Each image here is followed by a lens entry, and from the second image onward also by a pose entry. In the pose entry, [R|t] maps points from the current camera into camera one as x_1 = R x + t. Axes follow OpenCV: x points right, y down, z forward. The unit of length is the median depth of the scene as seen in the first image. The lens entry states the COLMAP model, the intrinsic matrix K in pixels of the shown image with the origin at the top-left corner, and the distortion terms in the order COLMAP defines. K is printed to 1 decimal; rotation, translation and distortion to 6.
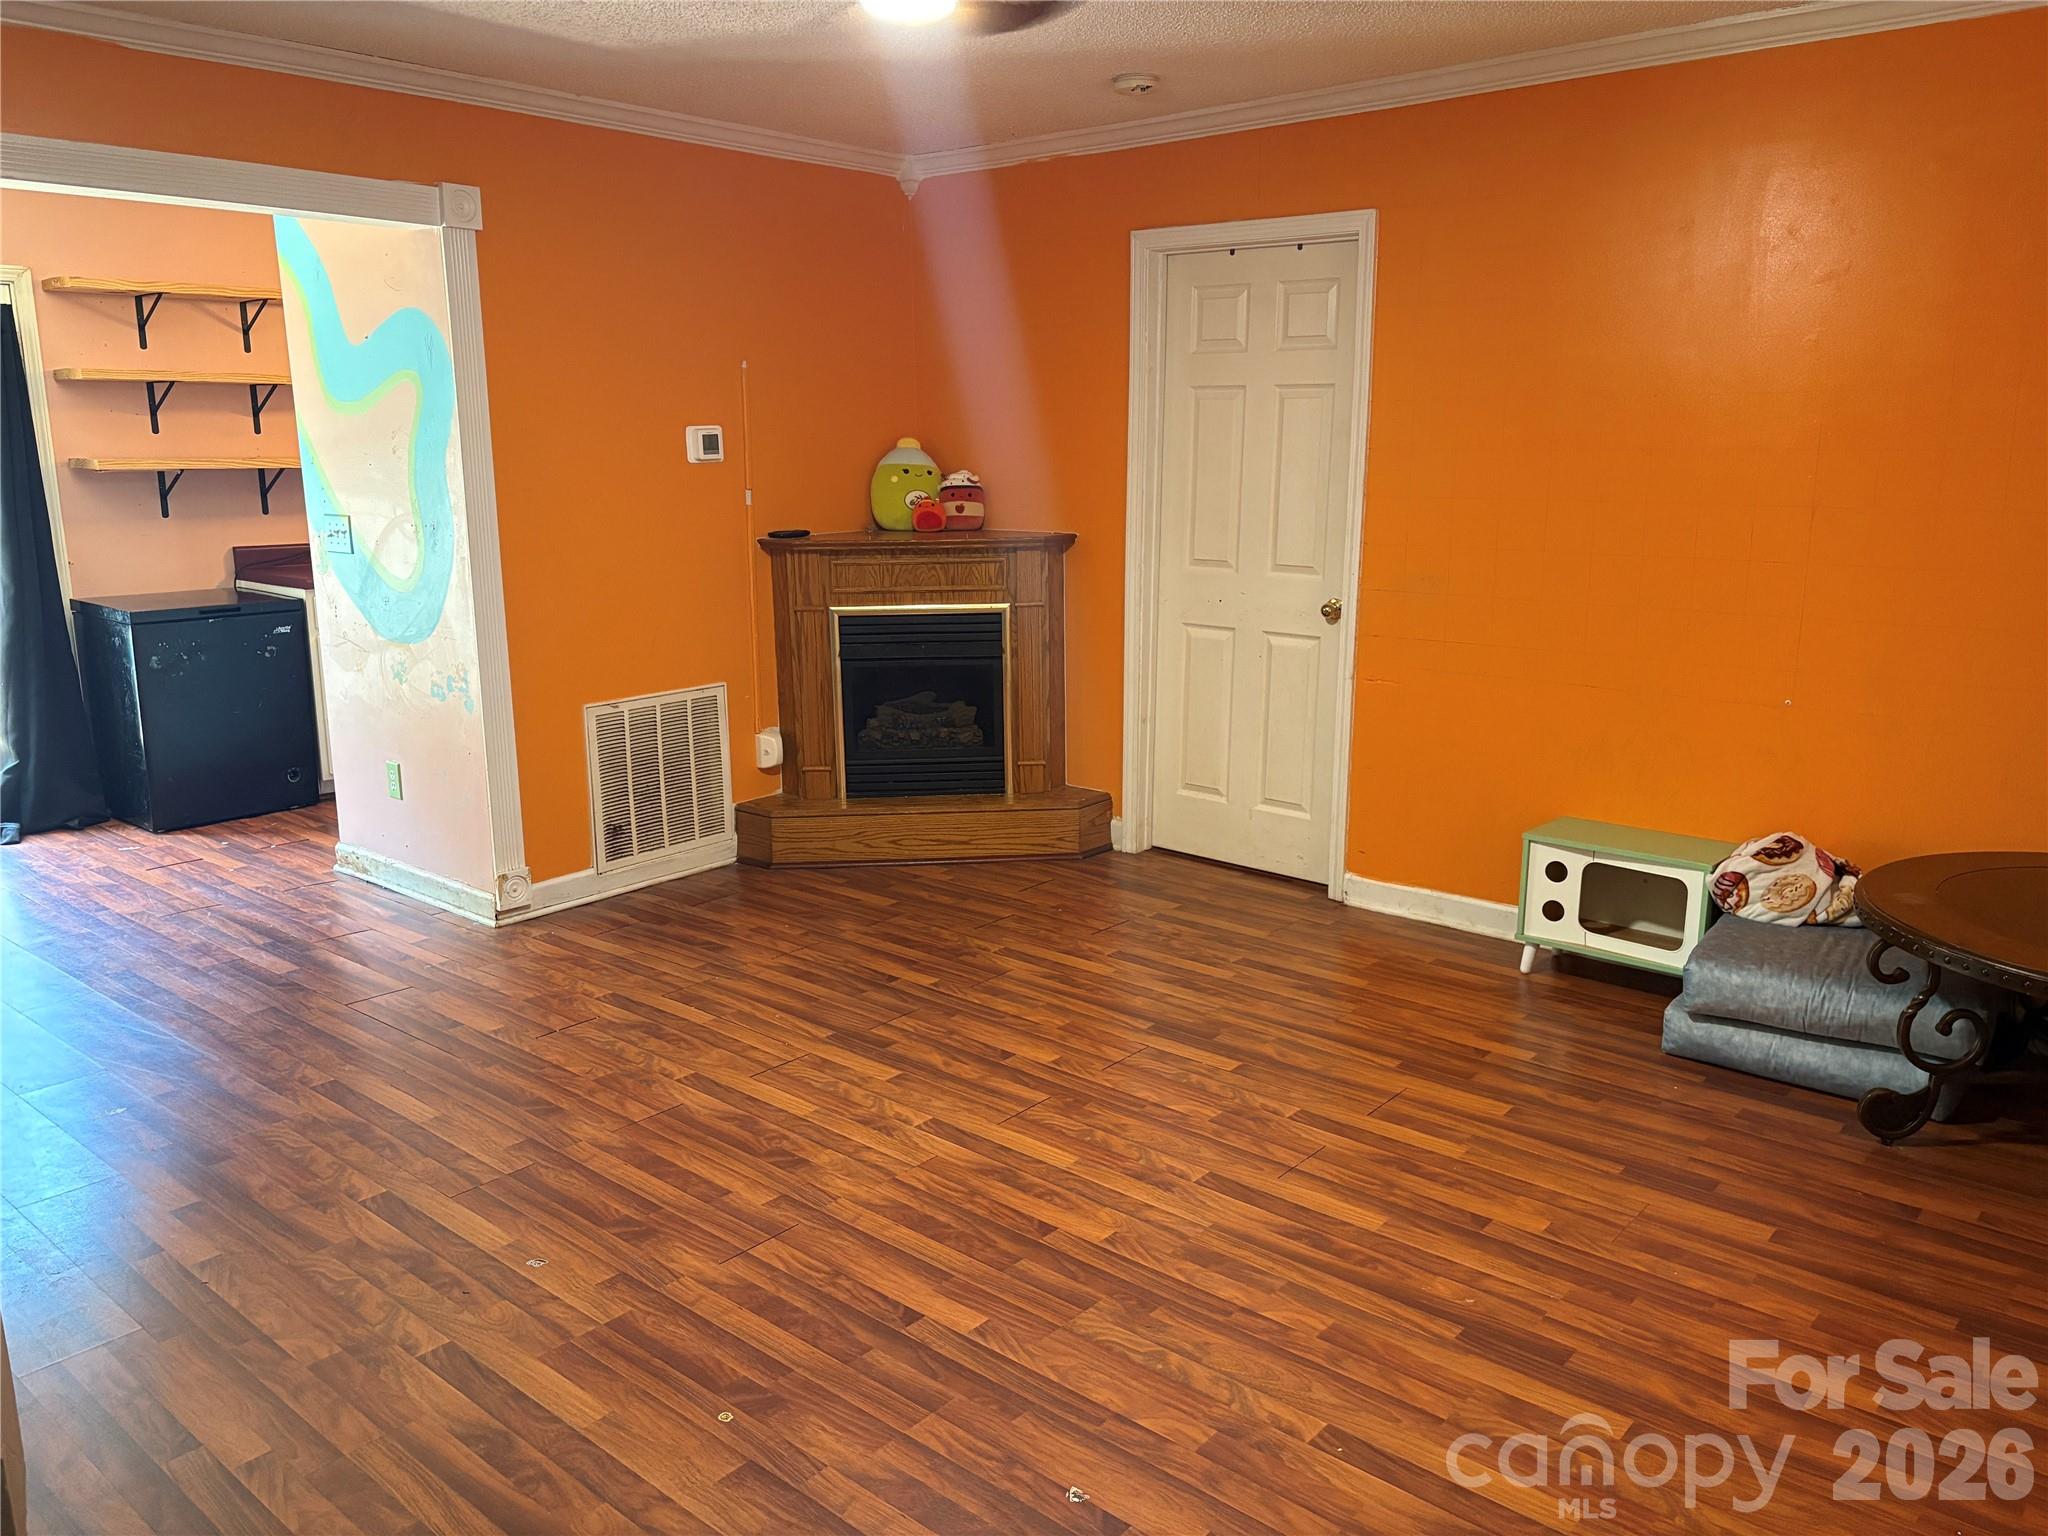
lens RADIAL K [[1578.7, 0, 1024.3], [0, 1578.7, 762.9], [0, 0, 1]] dist [0.083133, -0.086611]
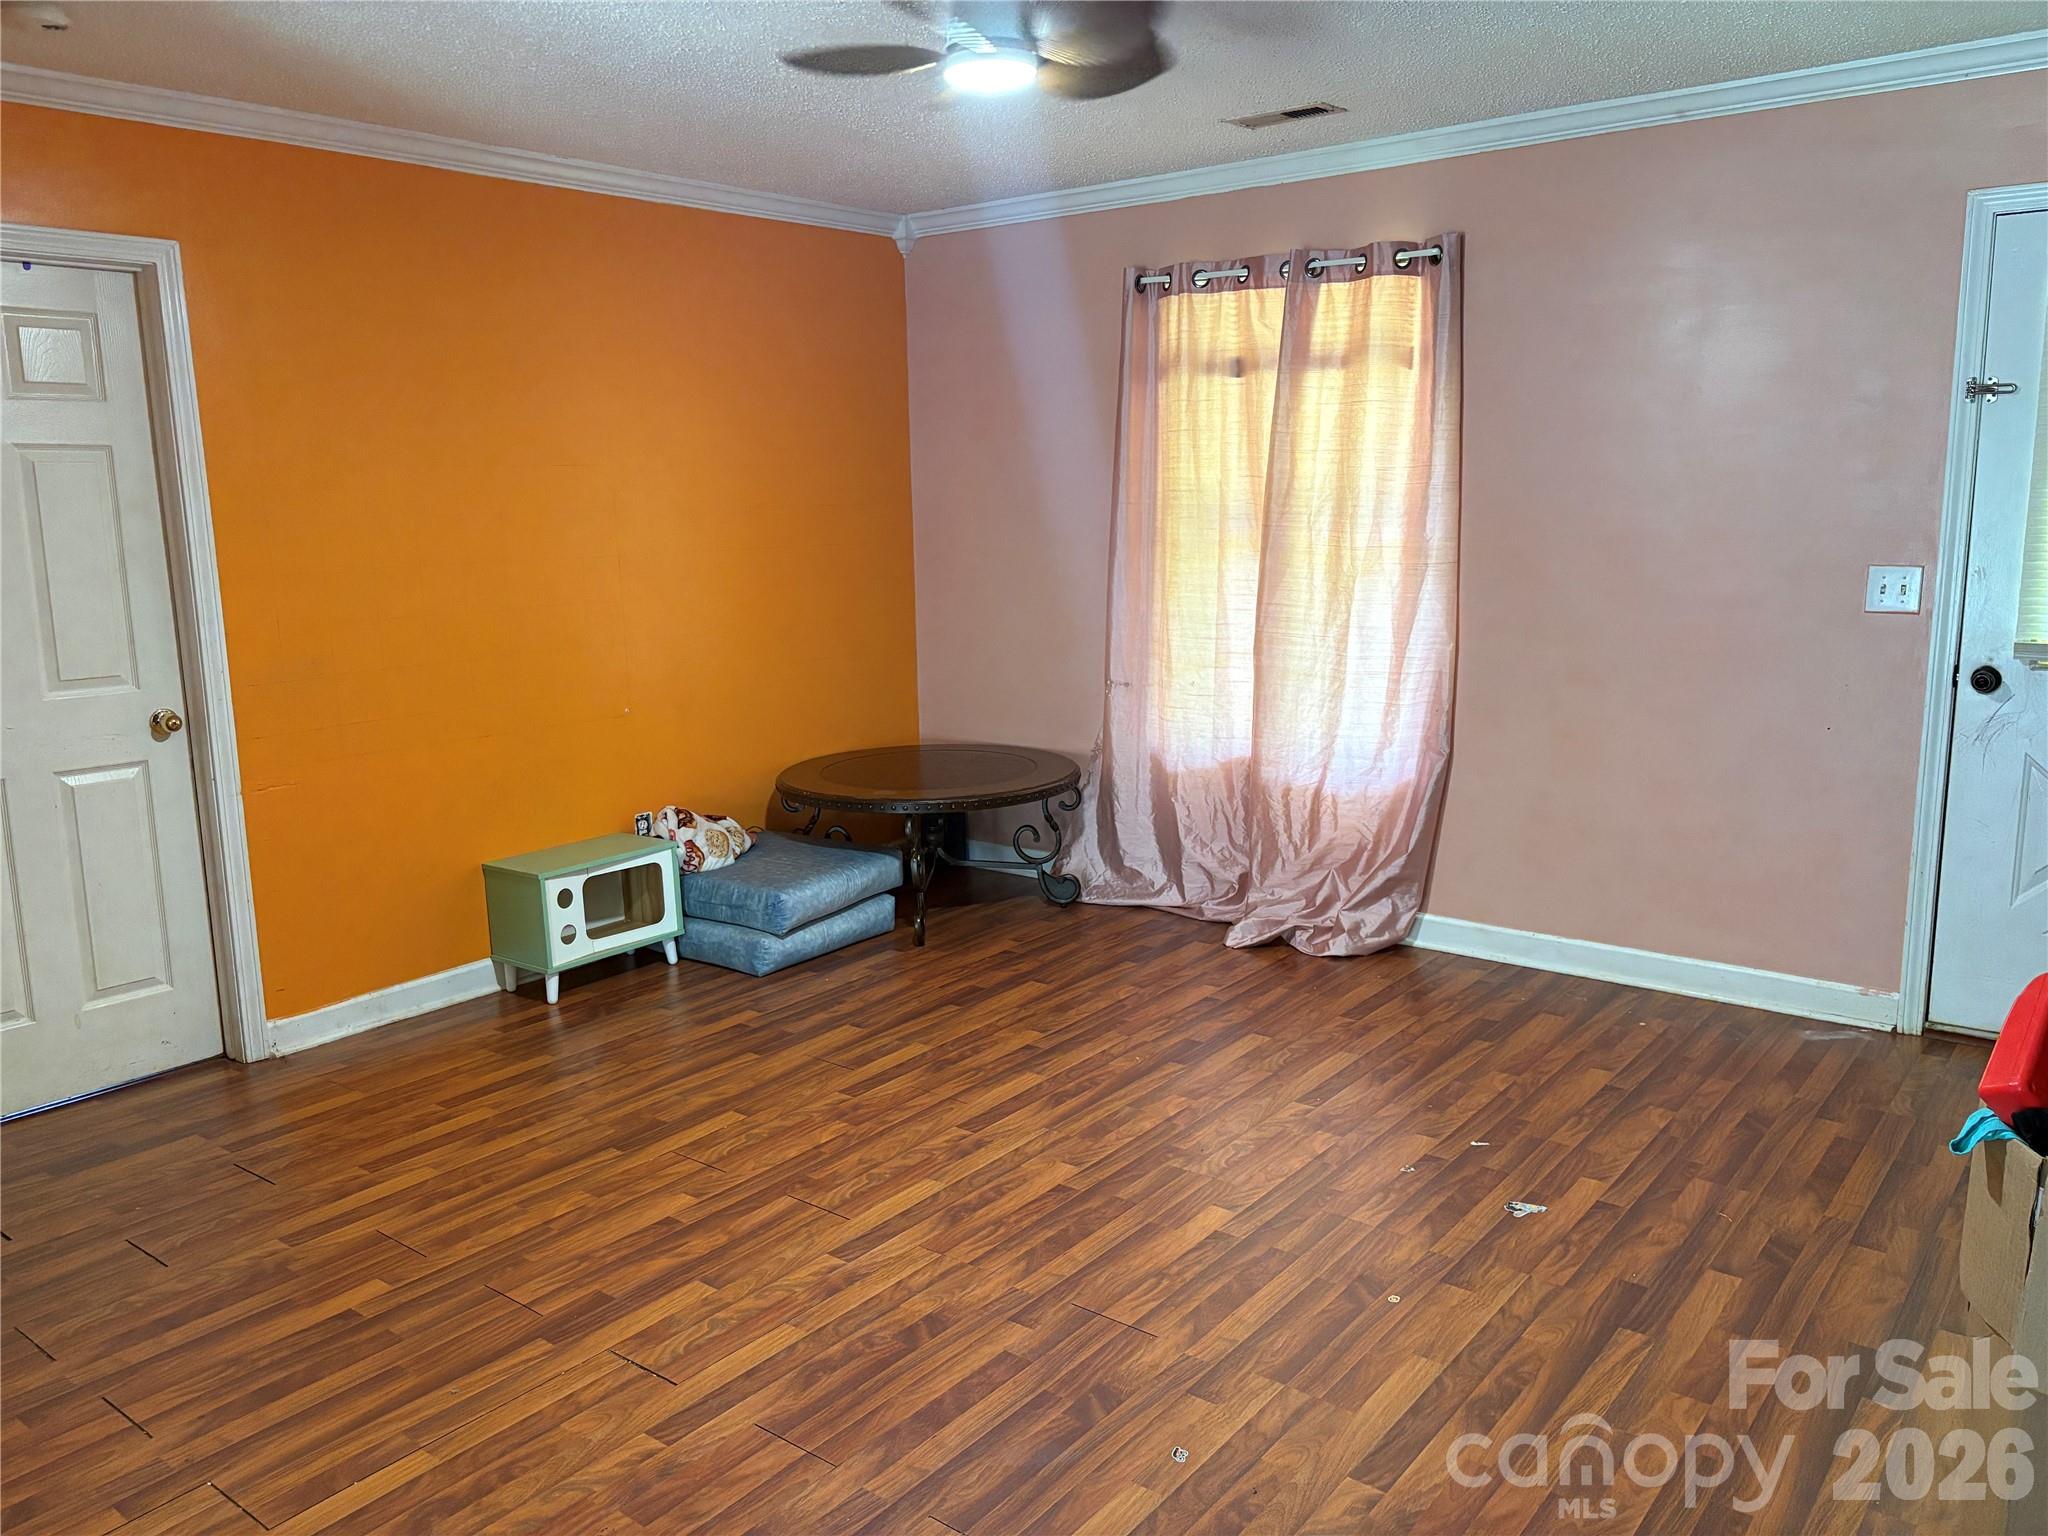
lens RADIAL K [[1578.7, 0, 1024.3], [0, 1578.7, 762.9], [0, 0, 1]] dist [0.083133, -0.086611]
pose [[-0.057465, -0.173098, 0.983227, -0.823359], [0.227464, 0.956681, 0.181719, -0.163471], [-0.972089, 0.234092, -0.015602, 0.771419]]
